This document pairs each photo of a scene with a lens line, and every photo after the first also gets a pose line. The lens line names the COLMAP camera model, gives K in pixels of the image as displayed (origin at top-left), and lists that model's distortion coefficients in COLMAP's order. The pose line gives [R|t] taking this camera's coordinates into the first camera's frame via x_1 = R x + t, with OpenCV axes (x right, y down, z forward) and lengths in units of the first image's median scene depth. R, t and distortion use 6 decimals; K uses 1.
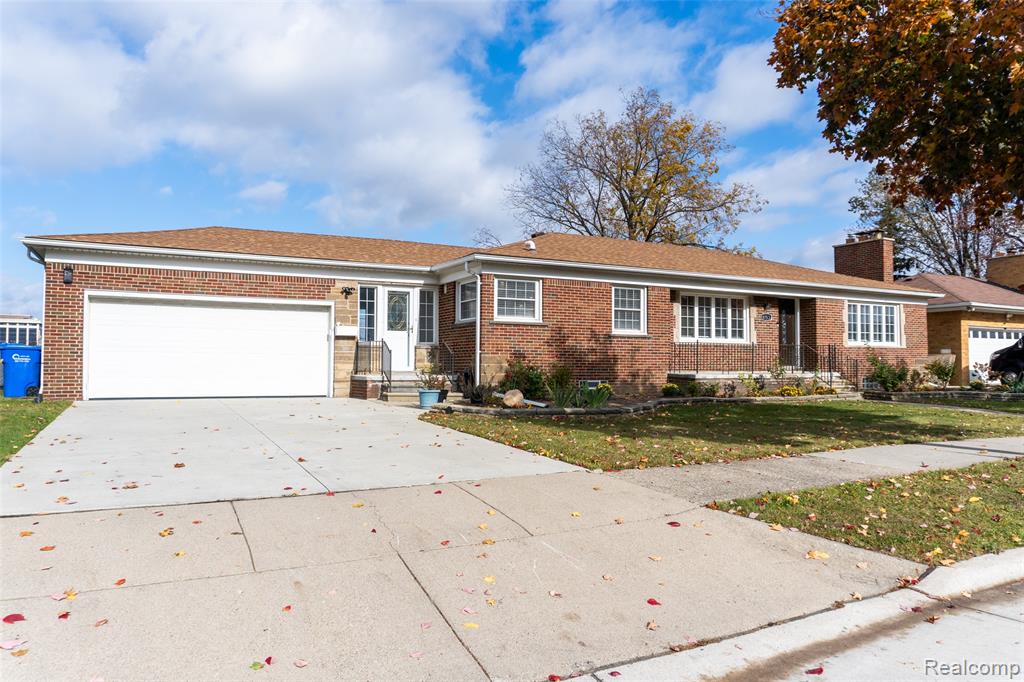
lens RADIAL K [[708.9, 0, 512.0], [0, 708.9, 341.0], [0, 0, 1]] dist [-0.015554, -0.000026]
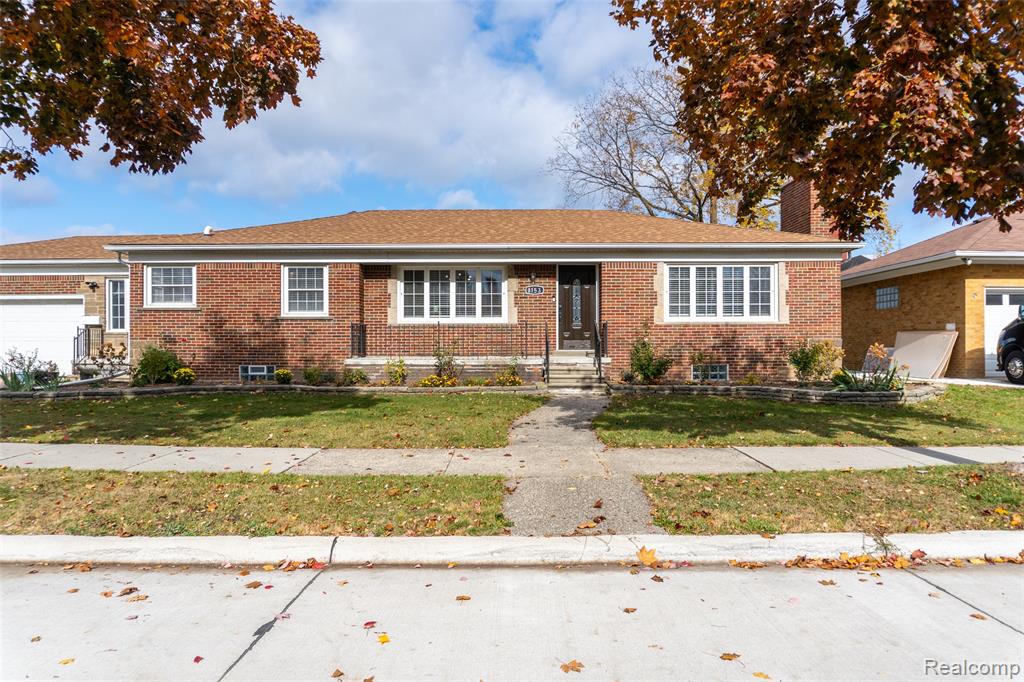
lens RADIAL K [[708.9, 0, 512.0], [0, 708.9, 341.0], [0, 0, 1]] dist [-0.015554, -0.000026]
pose [[0.878275, -0.010986, -0.478029, 0.774103], [0.020420, 0.999686, 0.014543, 0.013531], [0.477719, -0.022534, 0.878224, 0.286015]]
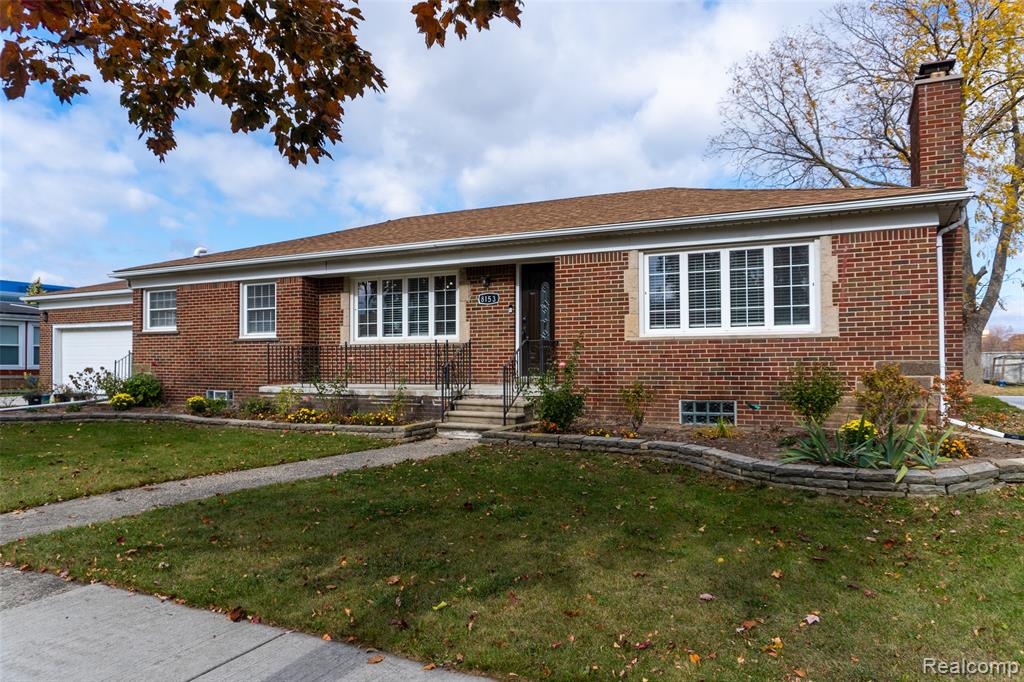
lens RADIAL K [[708.9, 0, 512.0], [0, 708.9, 341.0], [0, 0, 1]] dist [-0.015554, -0.000026]
pose [[0.567836, -0.031536, -0.822538, 0.947408], [0.031378, 0.999369, -0.016654, 0.016263], [0.822544, -0.016353, 0.568467, 0.700510]]
